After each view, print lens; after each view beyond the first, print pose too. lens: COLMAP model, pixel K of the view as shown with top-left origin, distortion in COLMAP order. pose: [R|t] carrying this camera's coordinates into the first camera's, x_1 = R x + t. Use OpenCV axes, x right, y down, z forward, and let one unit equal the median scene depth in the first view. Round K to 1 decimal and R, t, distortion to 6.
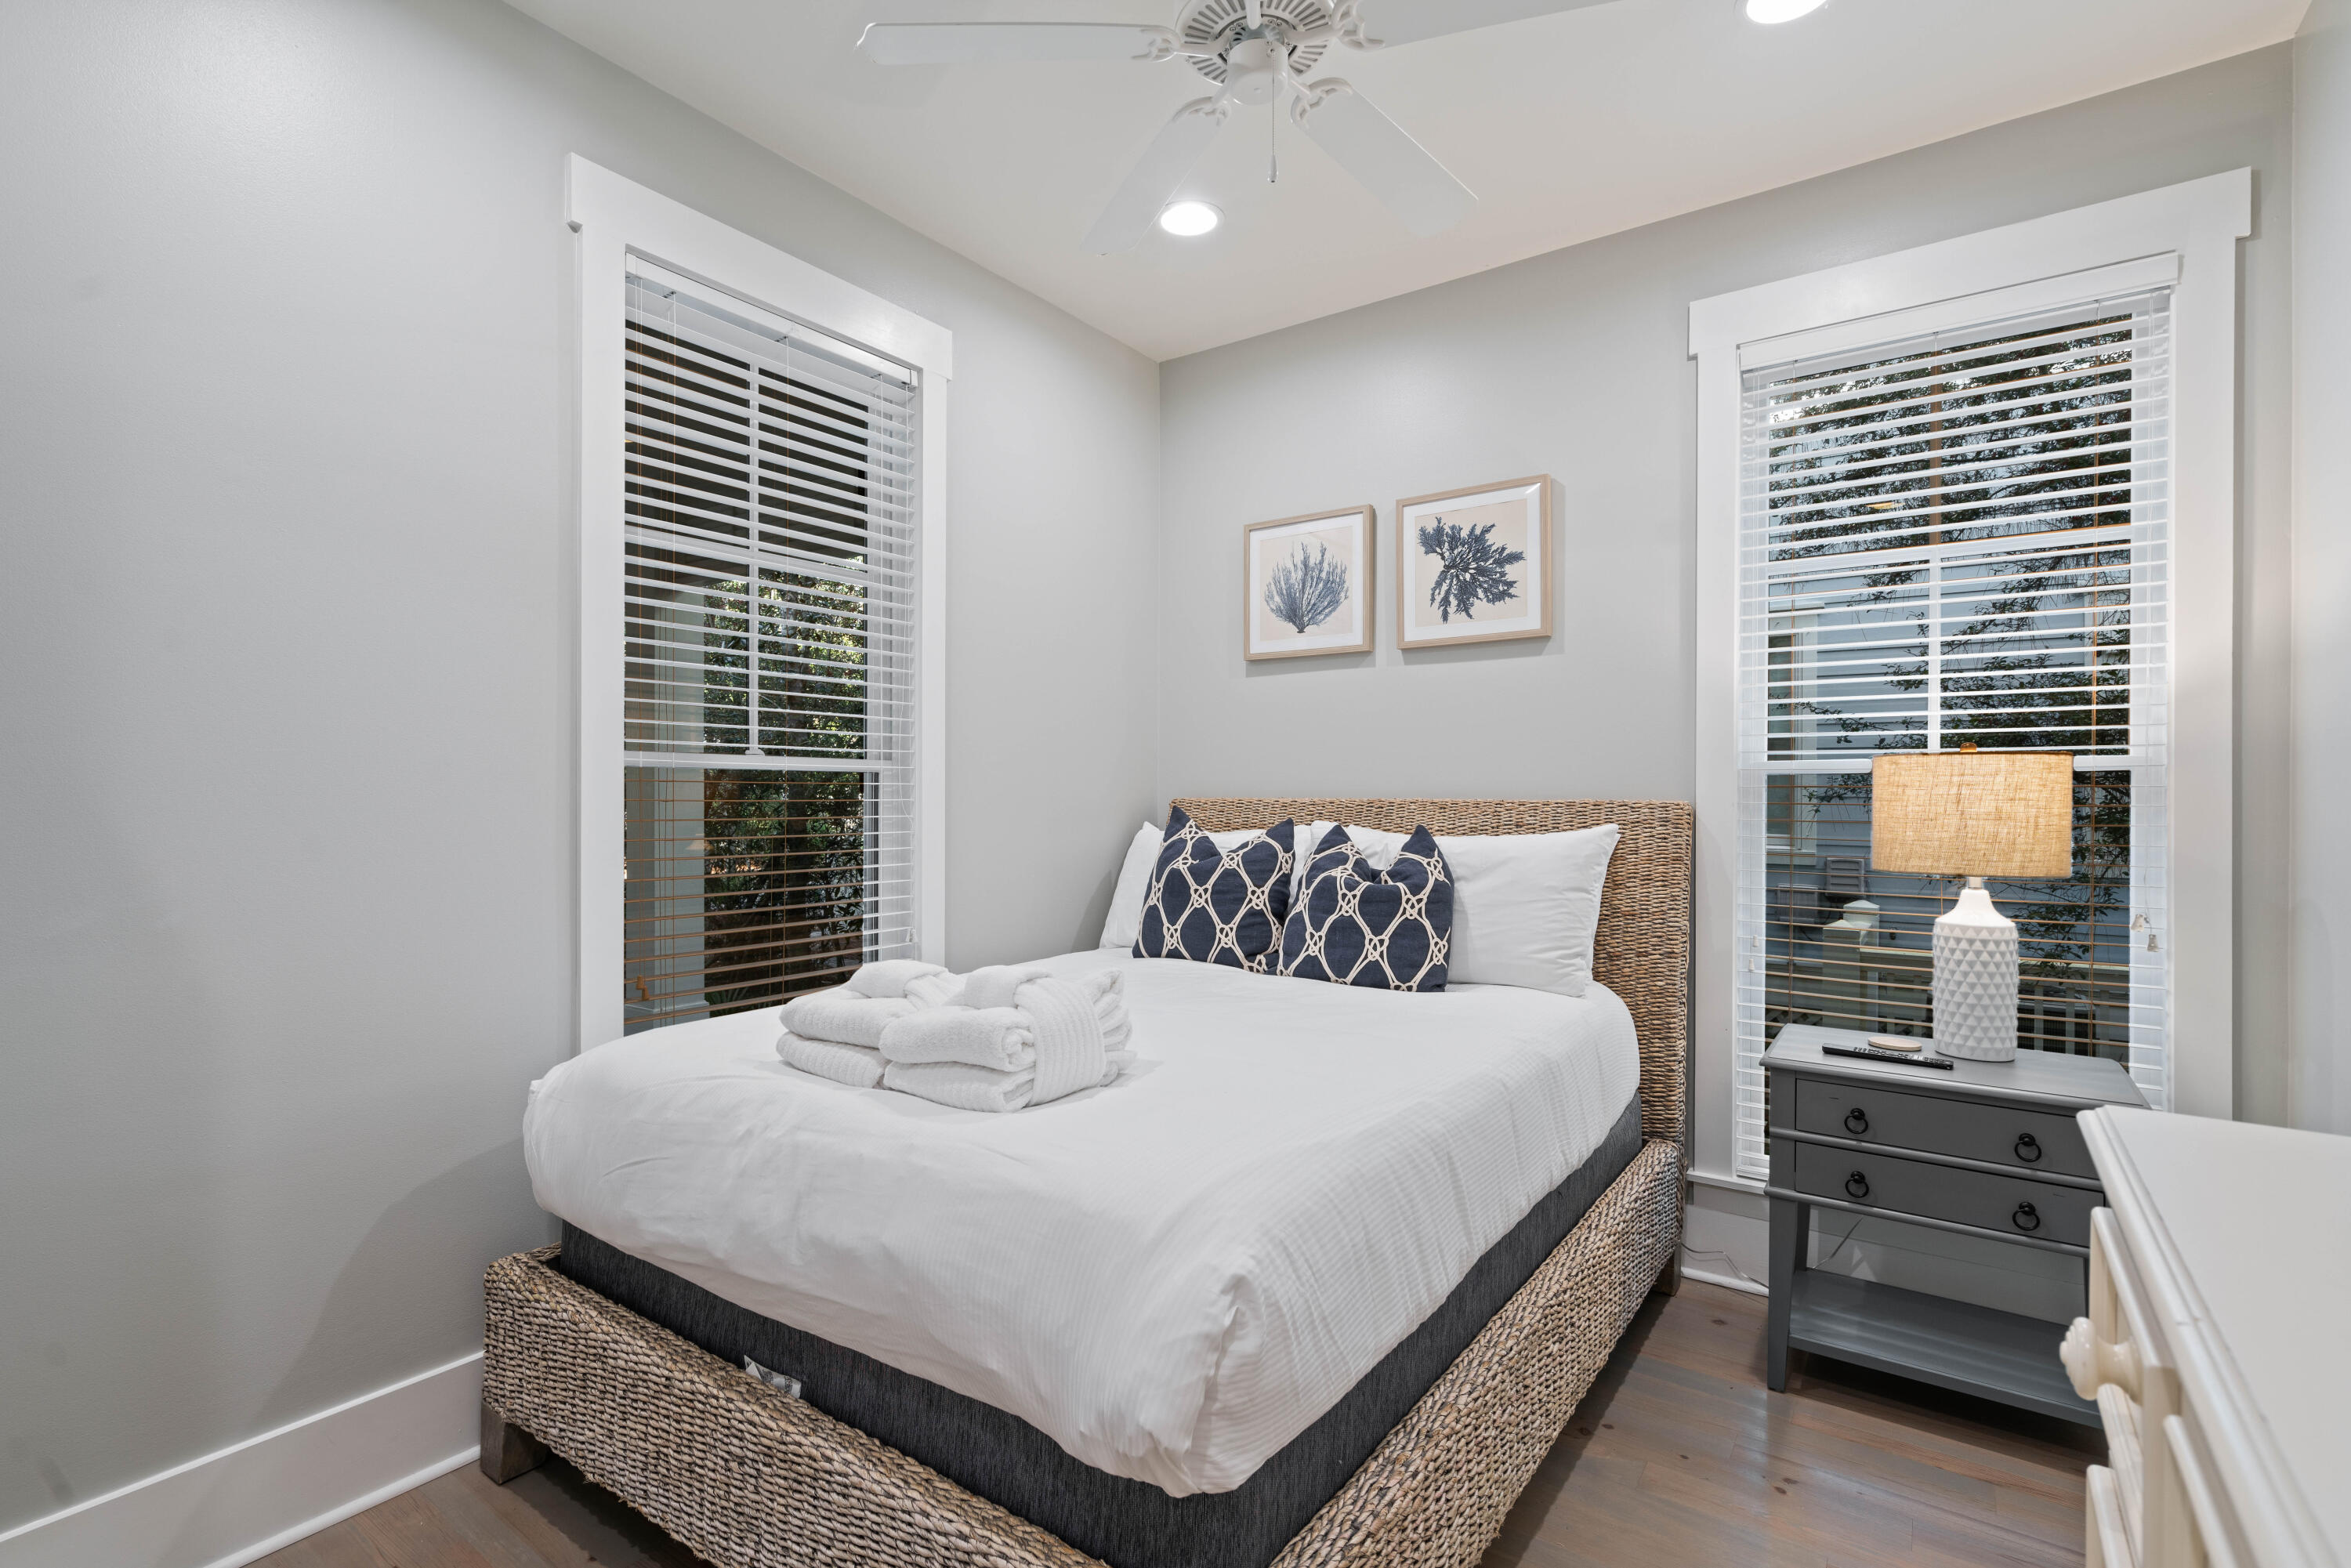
lens RADIAL K [[1058.9, 0, 1161.5], [0, 1058.9, 797.9], [0, 0, 1]] dist [-0.001945, 0.000848]
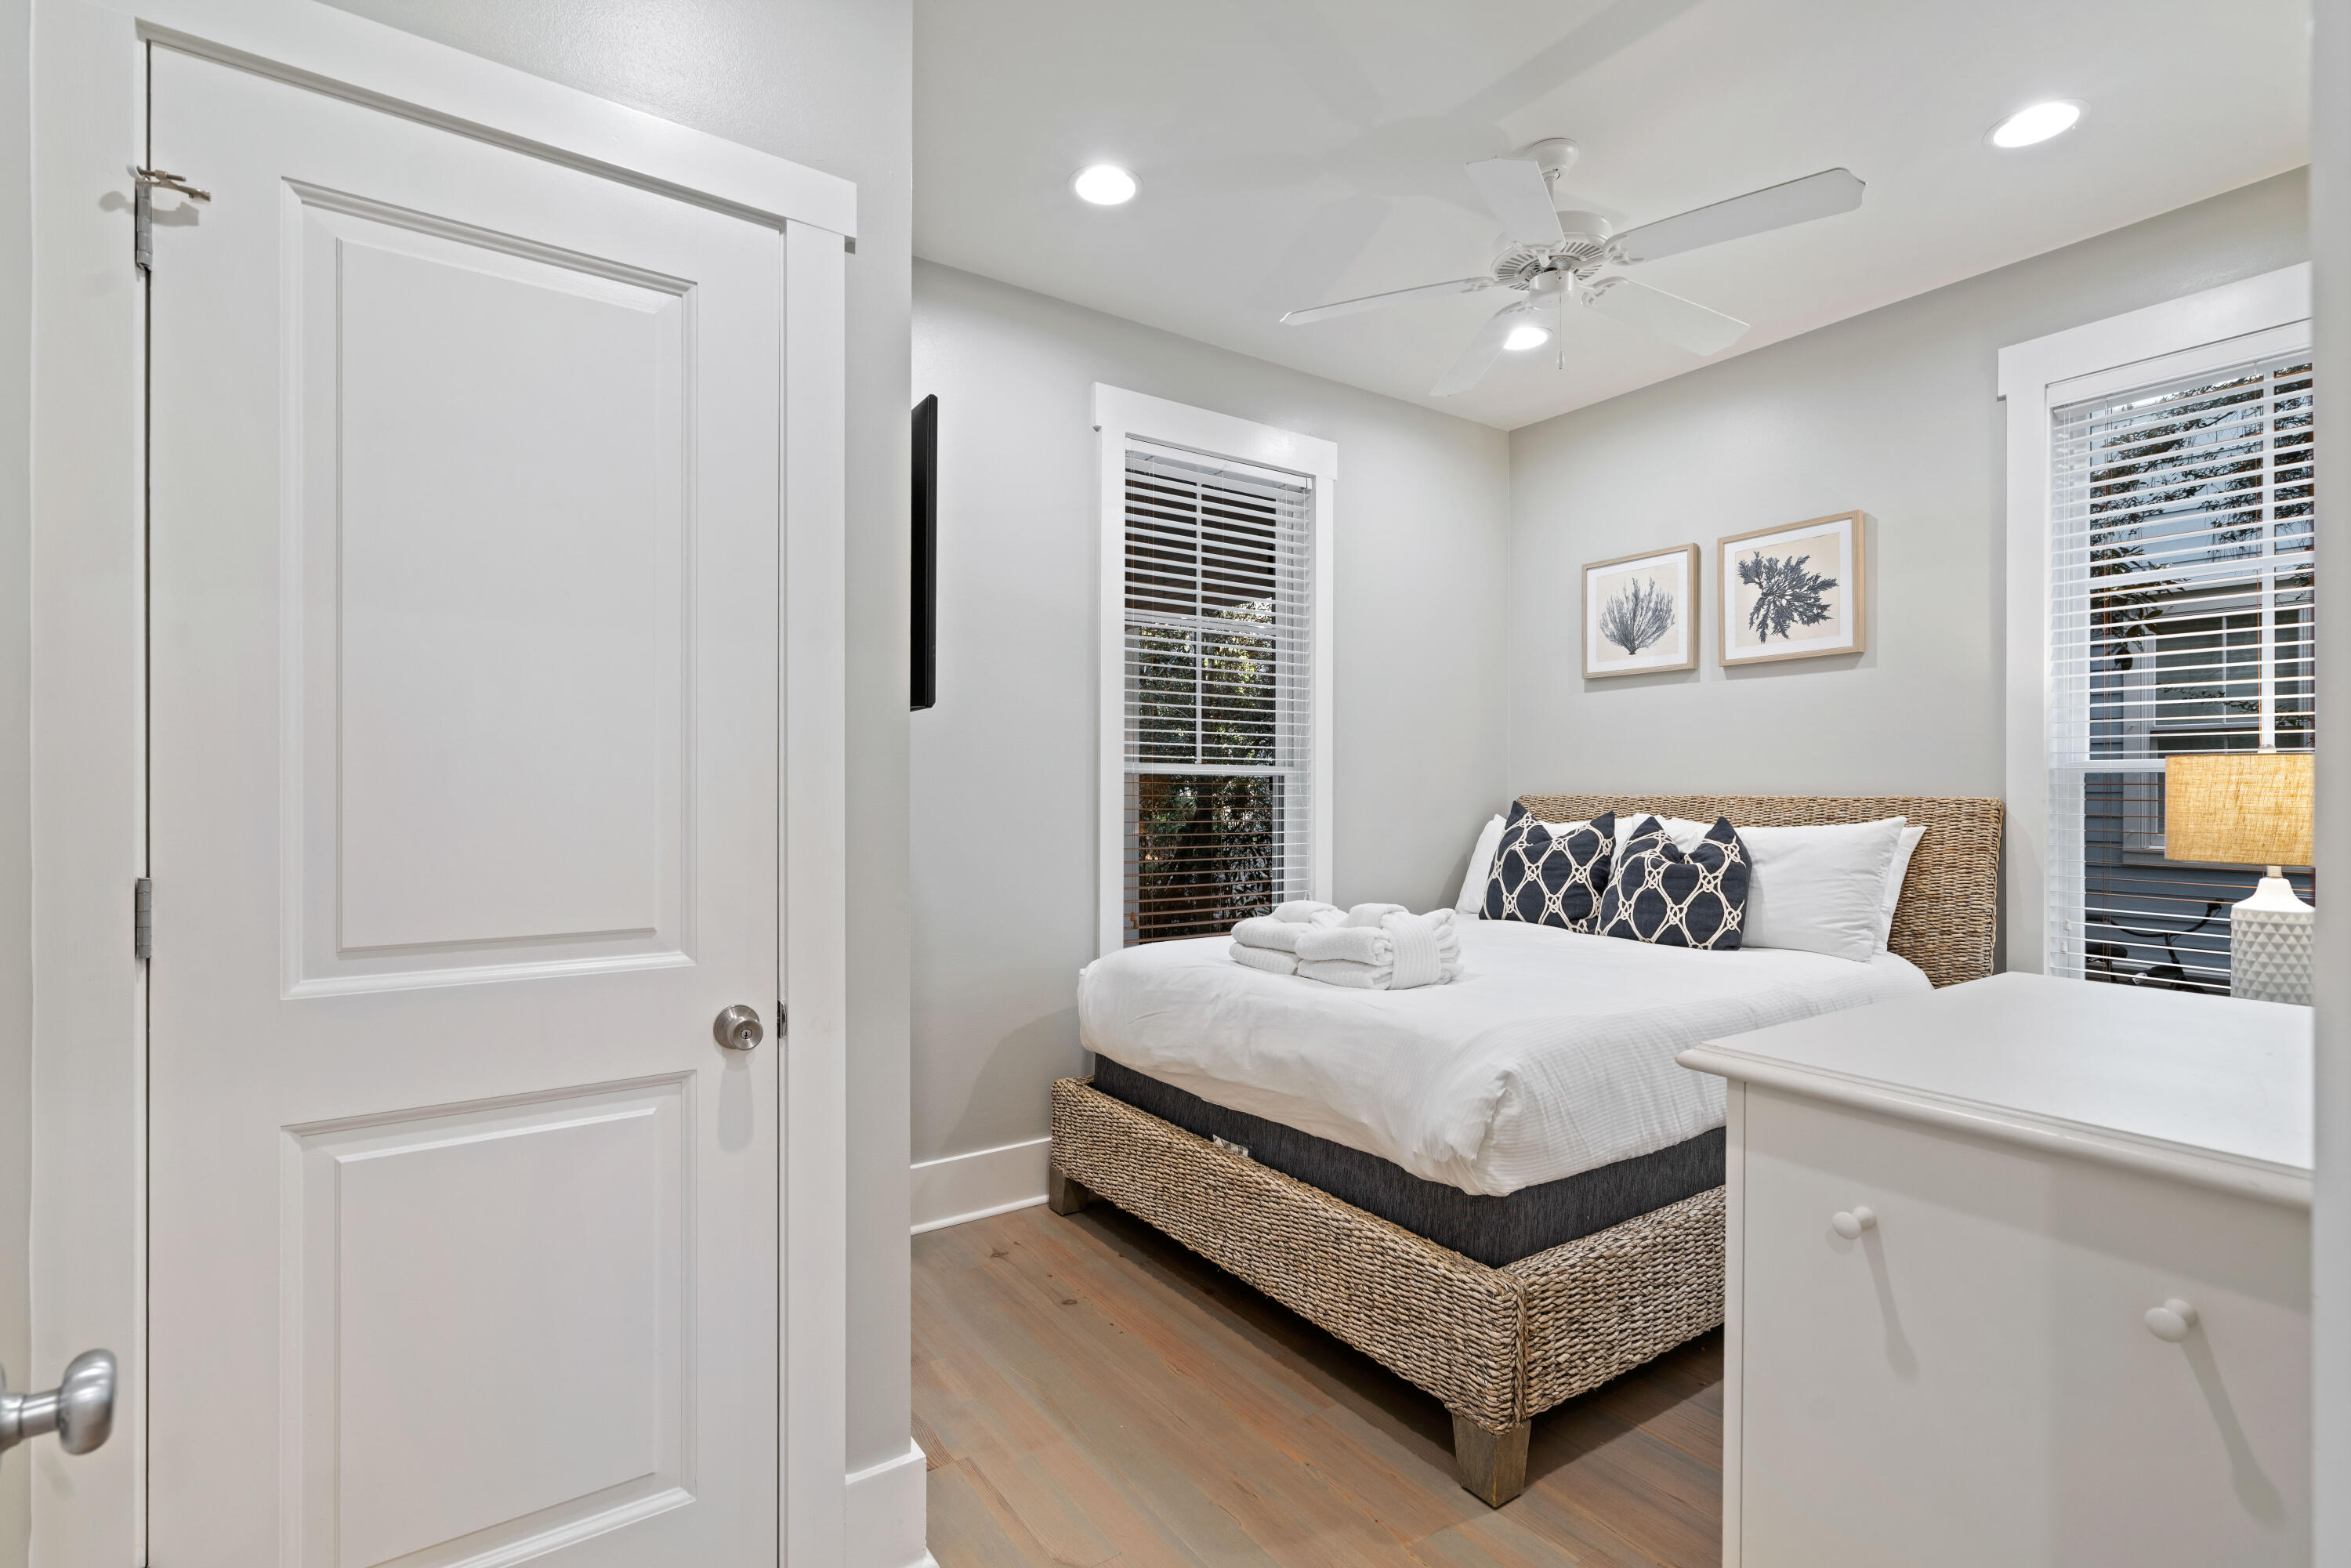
lens RADIAL K [[1058.9, 0, 1155.1], [0, 1058.9, 787.8], [0, 0, 1]] dist [-0.001945, 0.000848]
pose [[0.935414, -0.001678, -0.353551, 0.067609], [-0.000926, 0.999974, -0.007197, 0.001816], [0.353554, 0.007060, 0.935387, -0.378269]]
